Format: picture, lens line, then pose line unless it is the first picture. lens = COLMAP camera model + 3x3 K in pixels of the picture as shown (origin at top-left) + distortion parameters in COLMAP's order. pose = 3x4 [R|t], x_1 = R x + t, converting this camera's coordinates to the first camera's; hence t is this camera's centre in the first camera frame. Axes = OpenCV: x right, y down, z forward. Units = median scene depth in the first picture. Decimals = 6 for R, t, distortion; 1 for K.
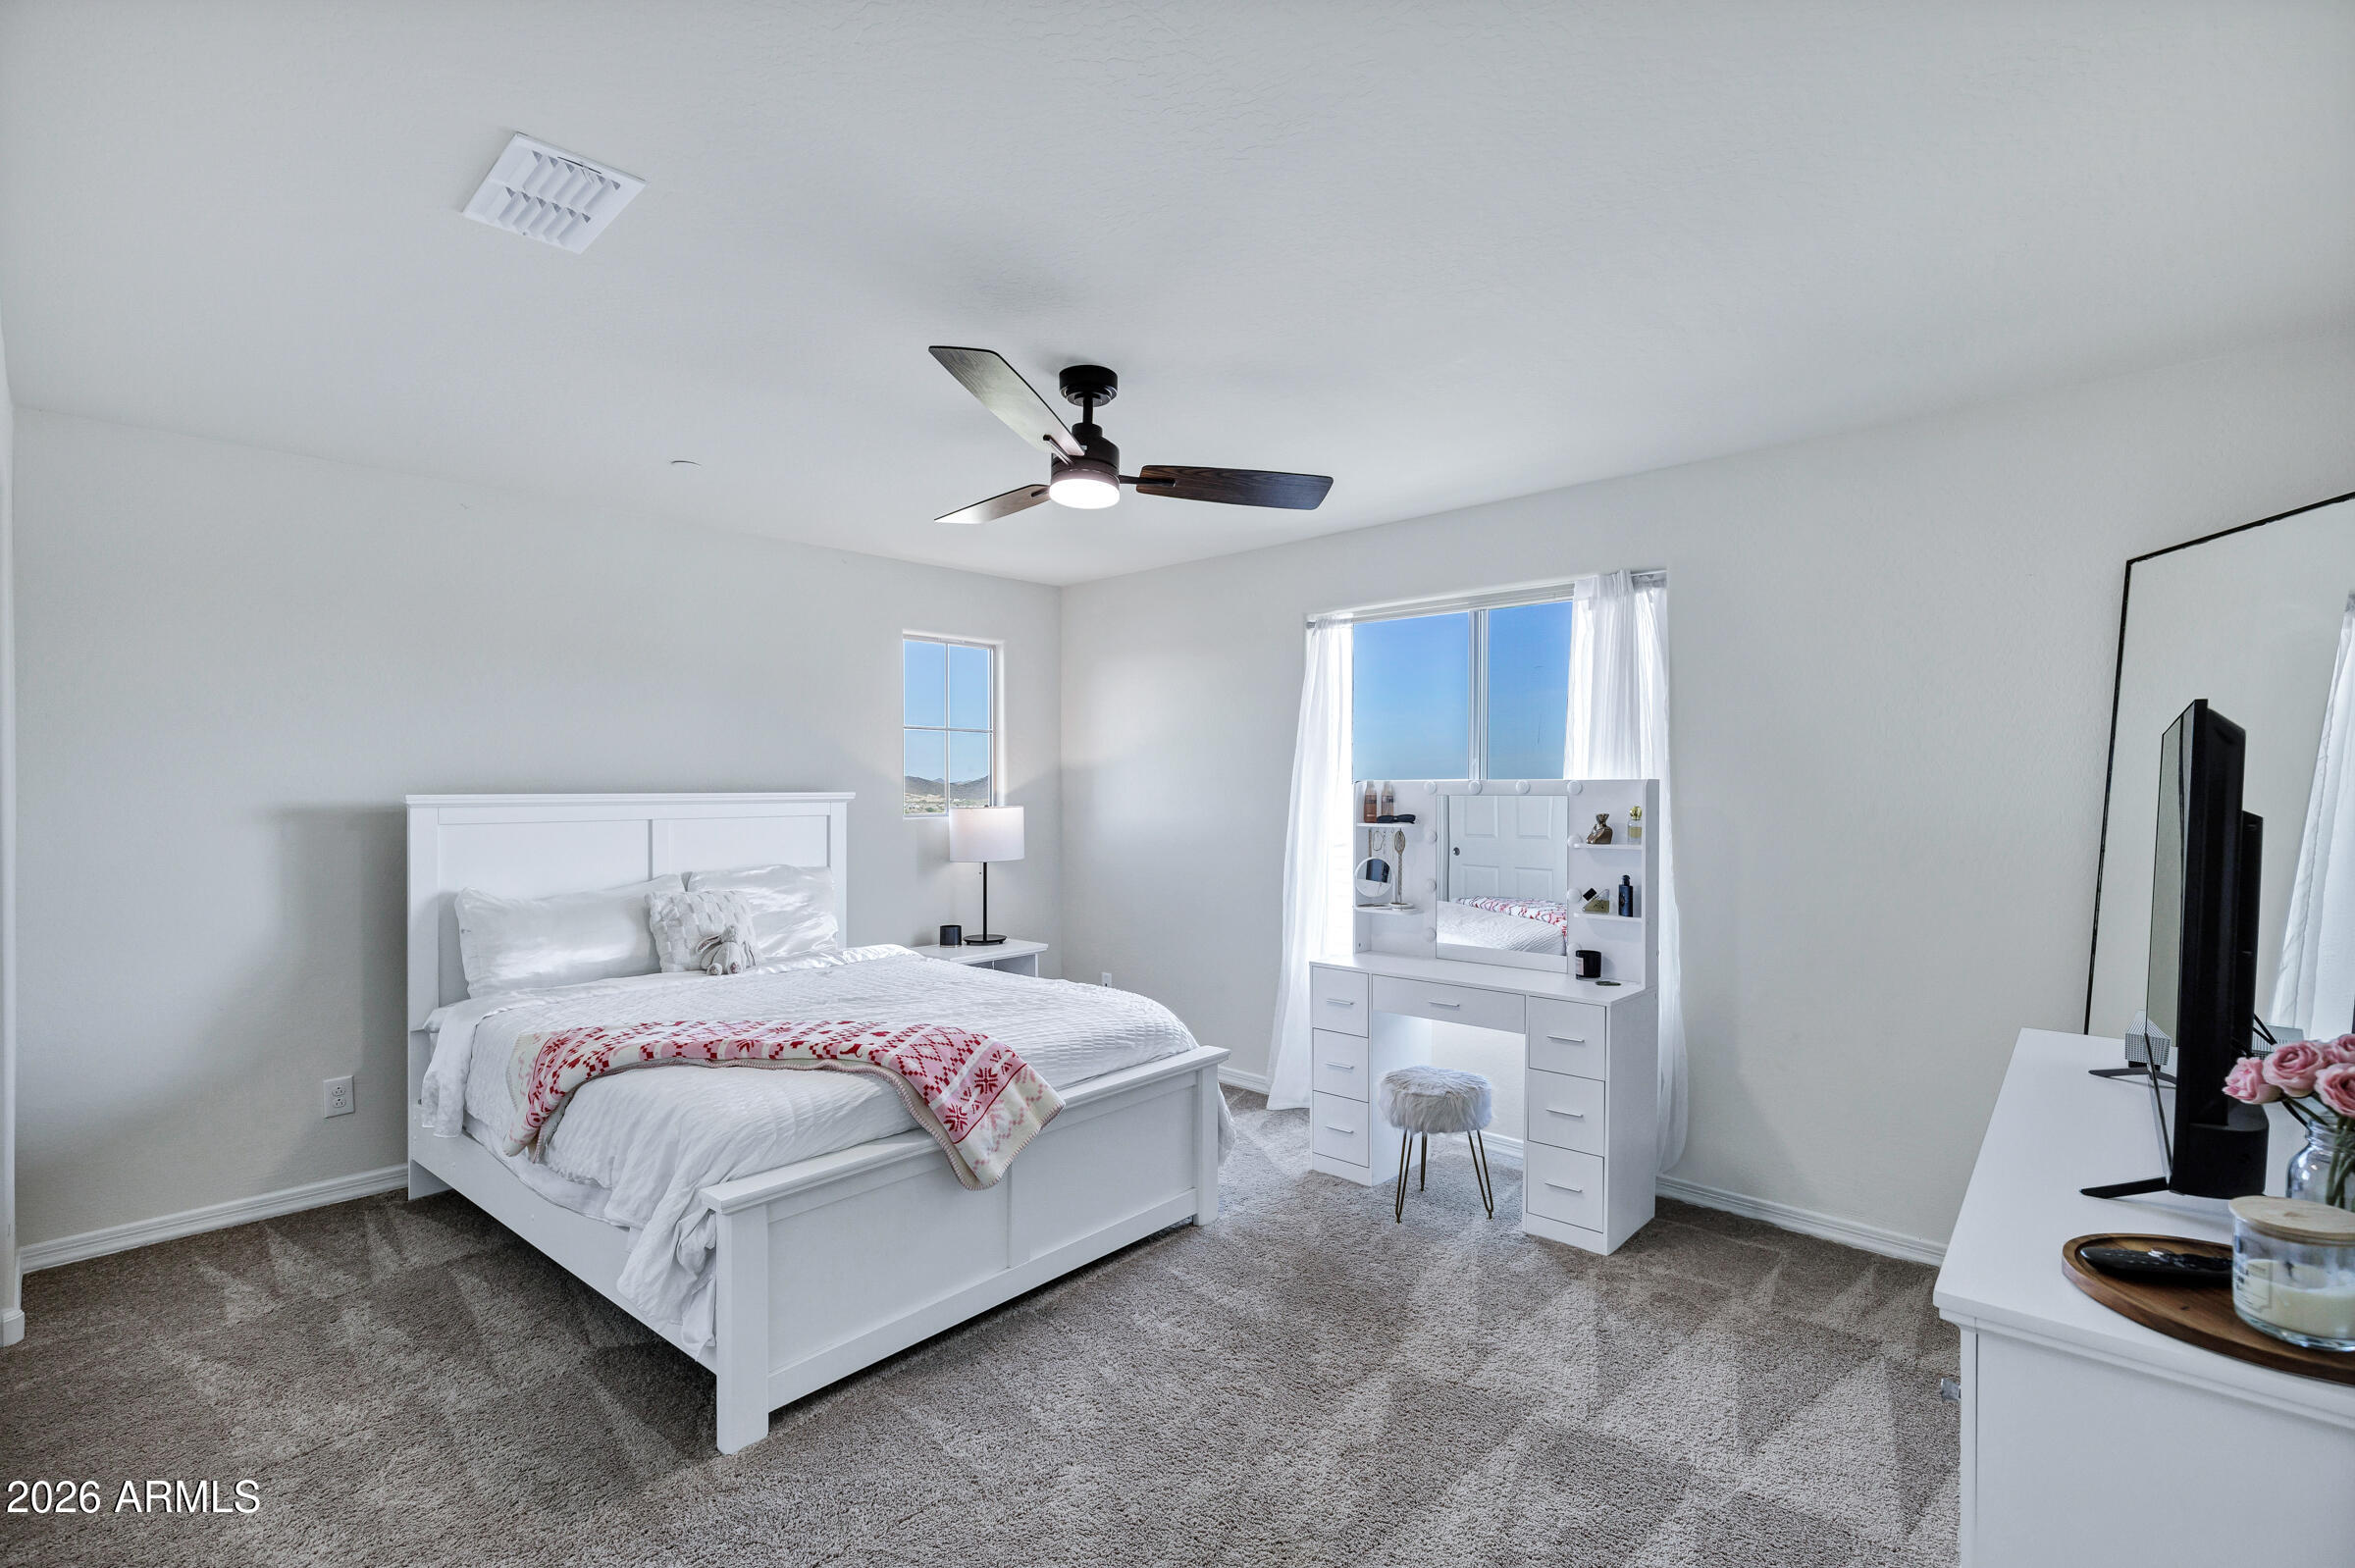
lens RADIAL K [[1089.3, 0, 1184.1], [0, 1089.3, 770.9], [0, 0, 1]] dist [0.007812, -0.001069]
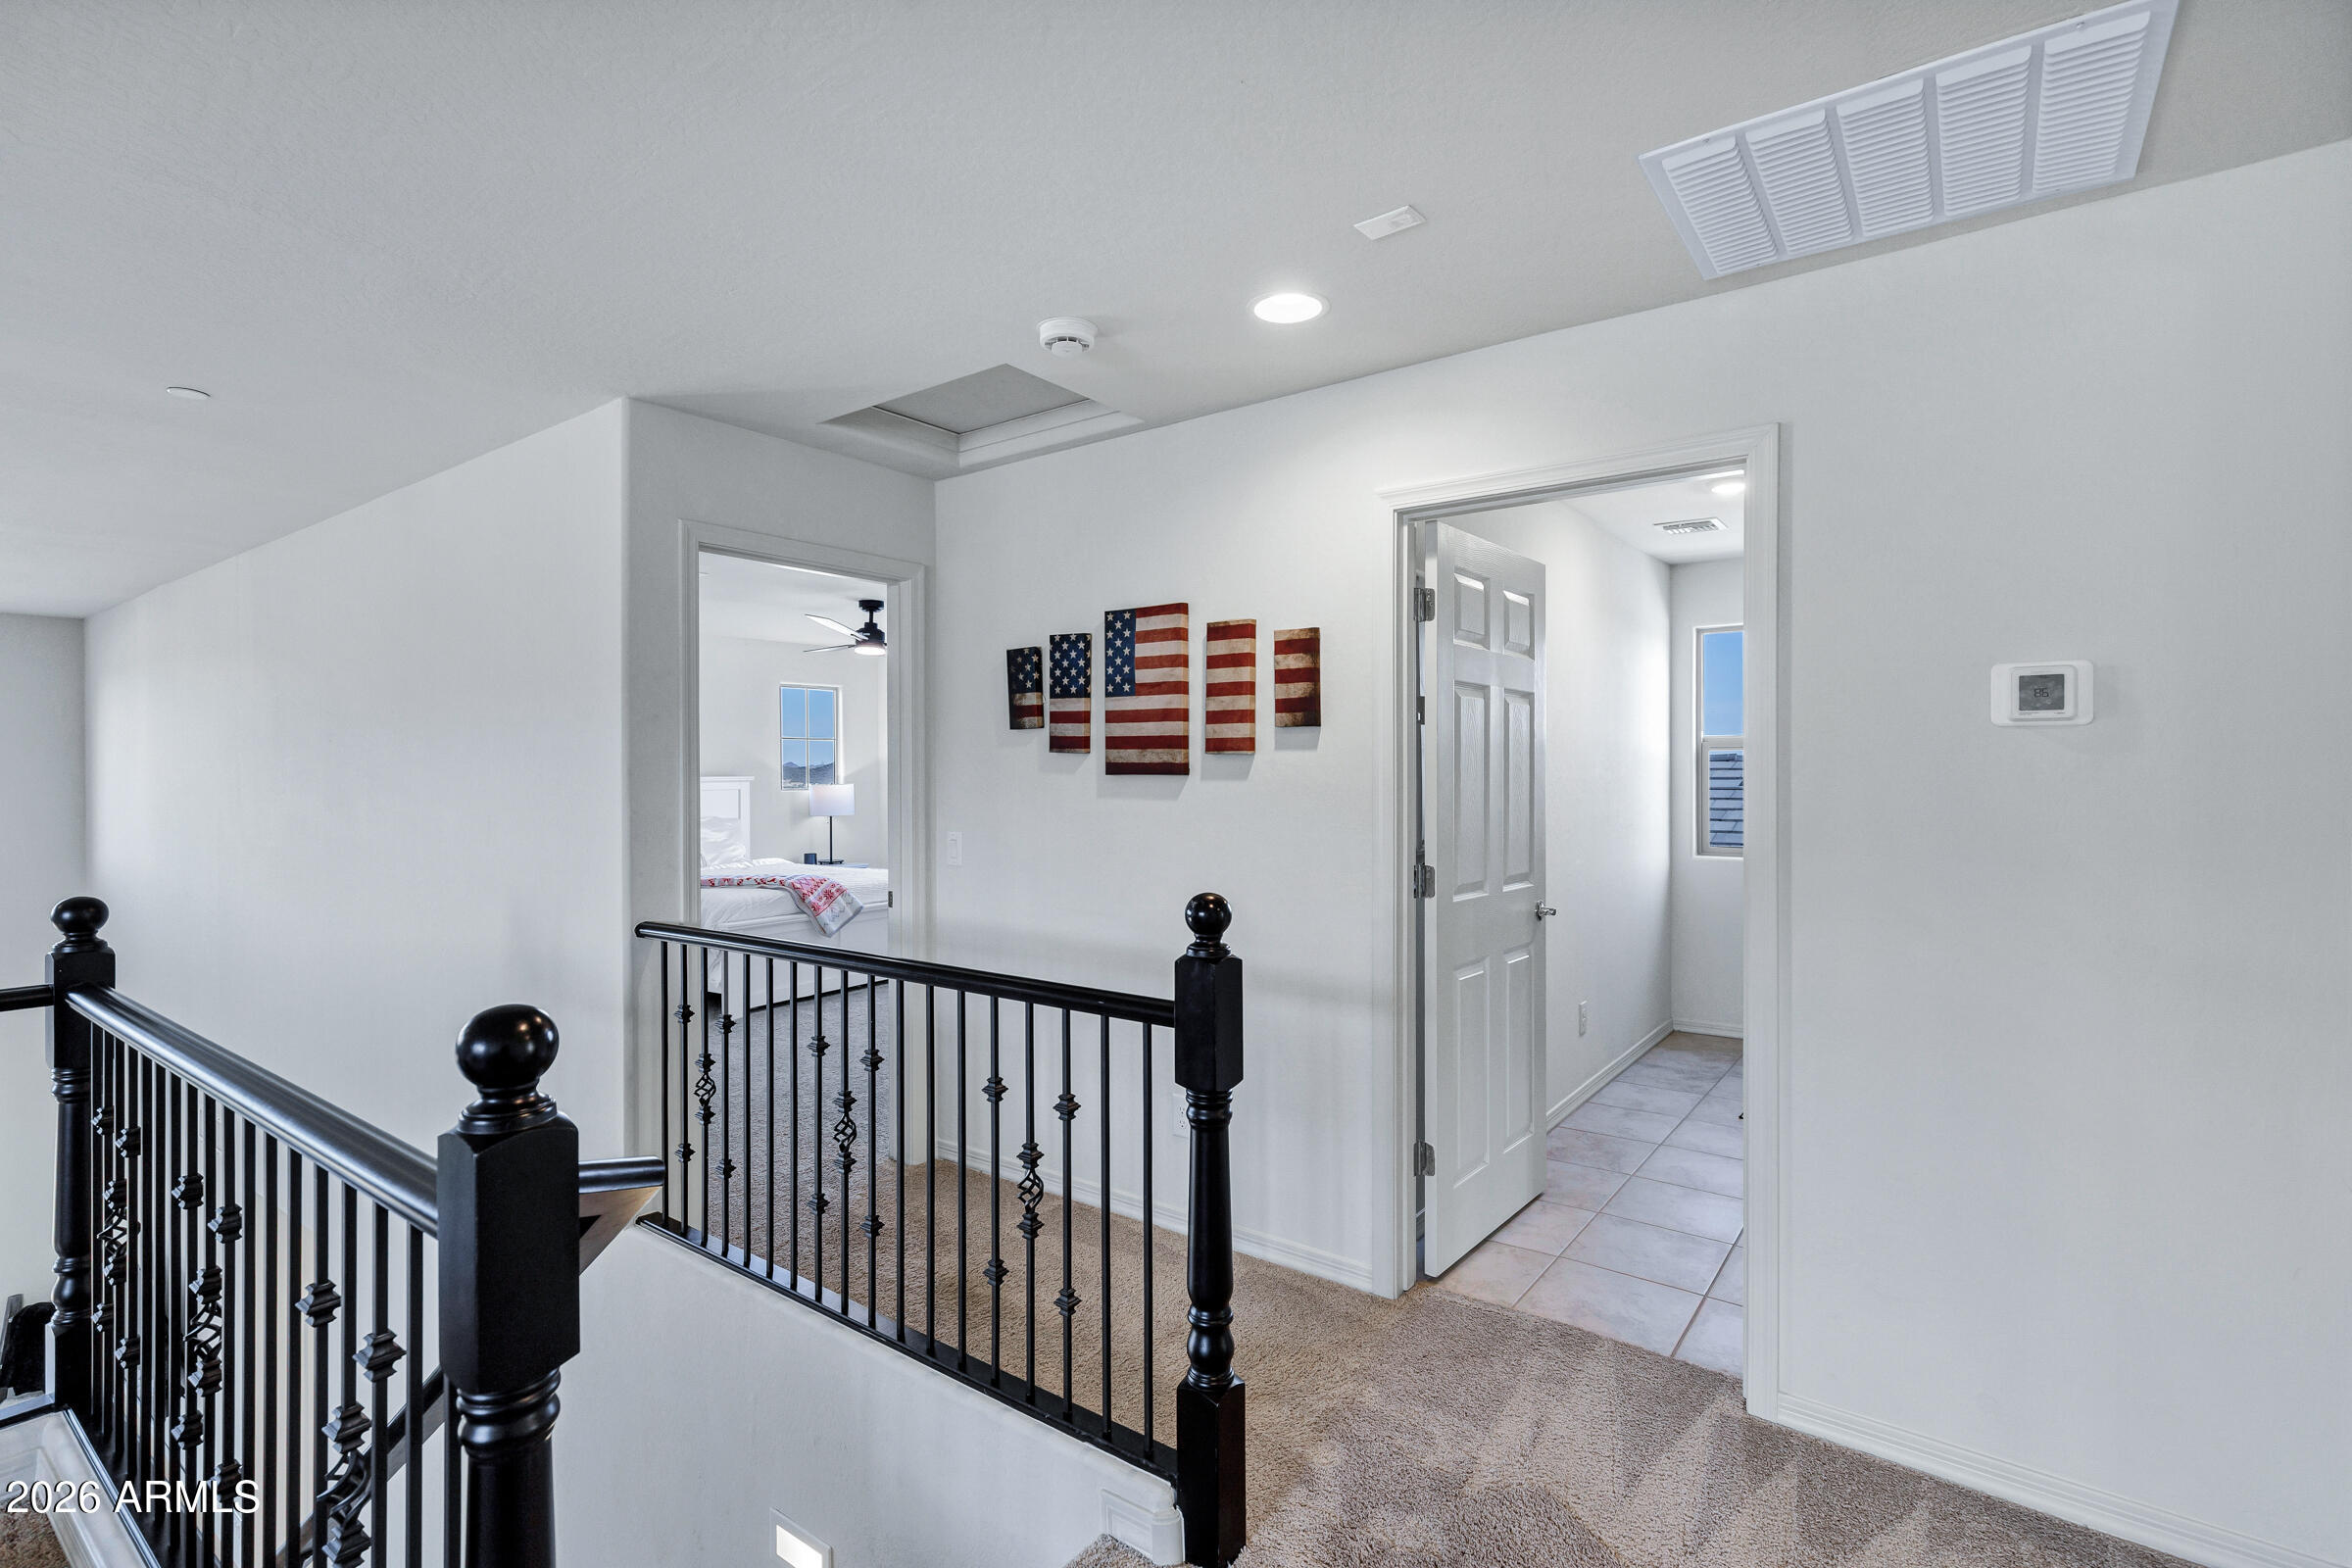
lens RADIAL K [[1088.0, 0, 1182.6], [0, 1088.0, 771.0], [0, 0, 1]] dist [0.007812, -0.001069]
pose [[0.992143, -0.002999, 0.125072, 0.267659], [0.001344, 0.999910, 0.013317, -0.019353], [-0.125101, -0.013044, 0.992058, -1.349996]]
